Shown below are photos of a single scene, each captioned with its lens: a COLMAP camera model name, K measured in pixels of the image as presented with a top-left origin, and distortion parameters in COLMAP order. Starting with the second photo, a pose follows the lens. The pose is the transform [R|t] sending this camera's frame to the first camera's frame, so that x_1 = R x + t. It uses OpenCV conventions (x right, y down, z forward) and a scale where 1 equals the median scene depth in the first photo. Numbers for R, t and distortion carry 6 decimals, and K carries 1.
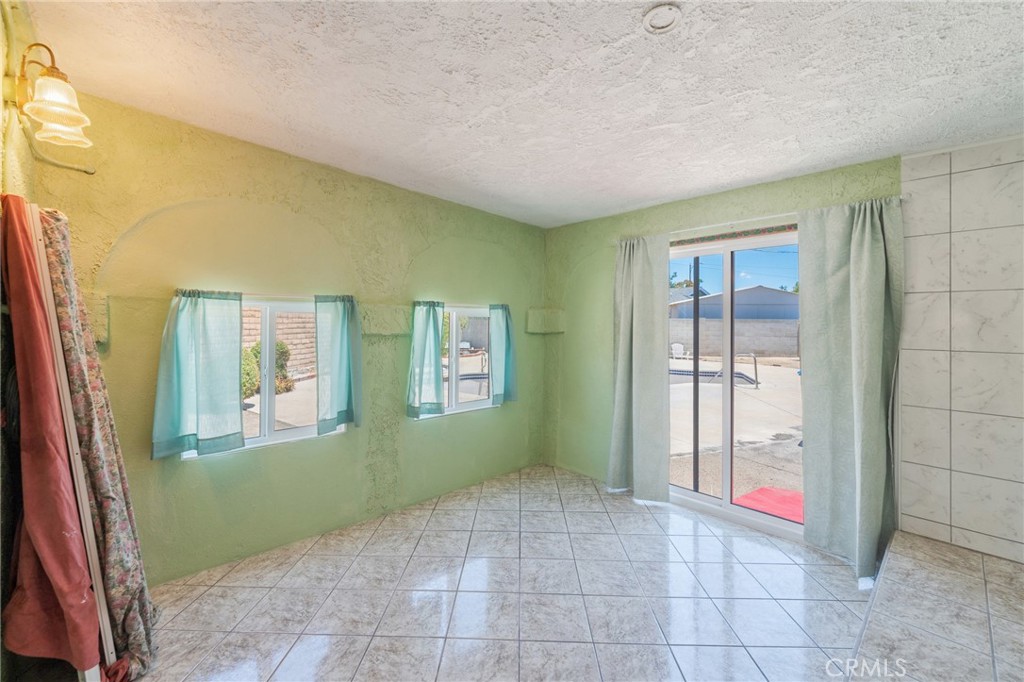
lens RADIAL K [[418.0, 0, 514.8], [0, 418.0, 334.1], [0, 0, 1]] dist [-0.001396, -0.000159]
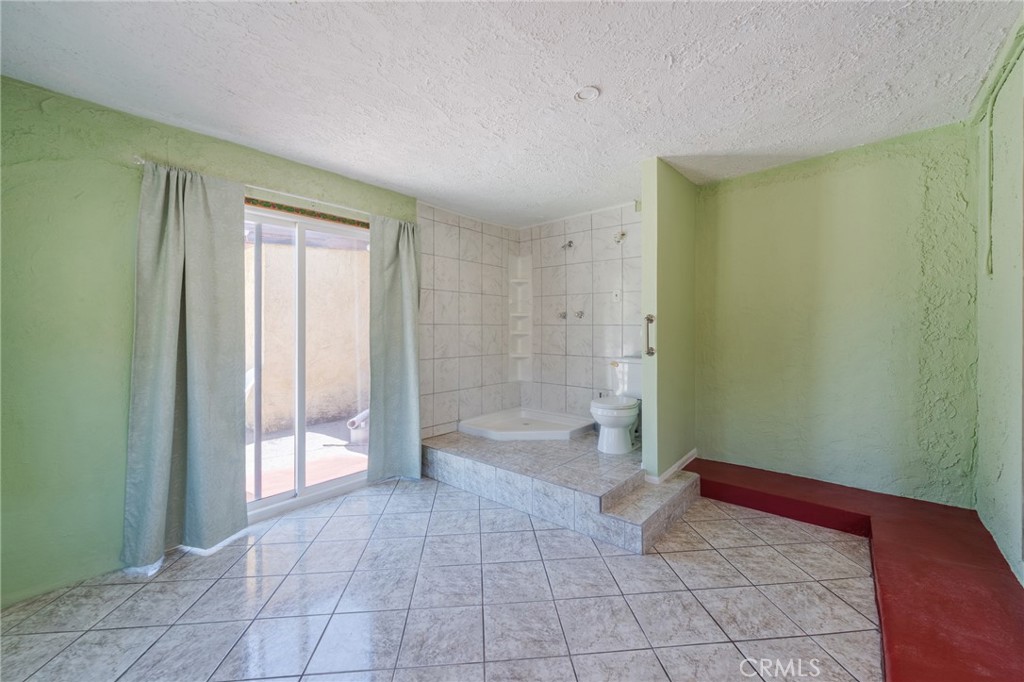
lens RADIAL K [[418.0, 0, 515.7], [0, 418.0, 332.9], [0, 0, 1]] dist [-0.001396, -0.000159]
pose [[-0.114937, -0.032094, 0.992854, -0.580151], [0.011668, 0.999365, 0.033655, 0.018213], [-0.993304, 0.015453, -0.114490, 0.715572]]
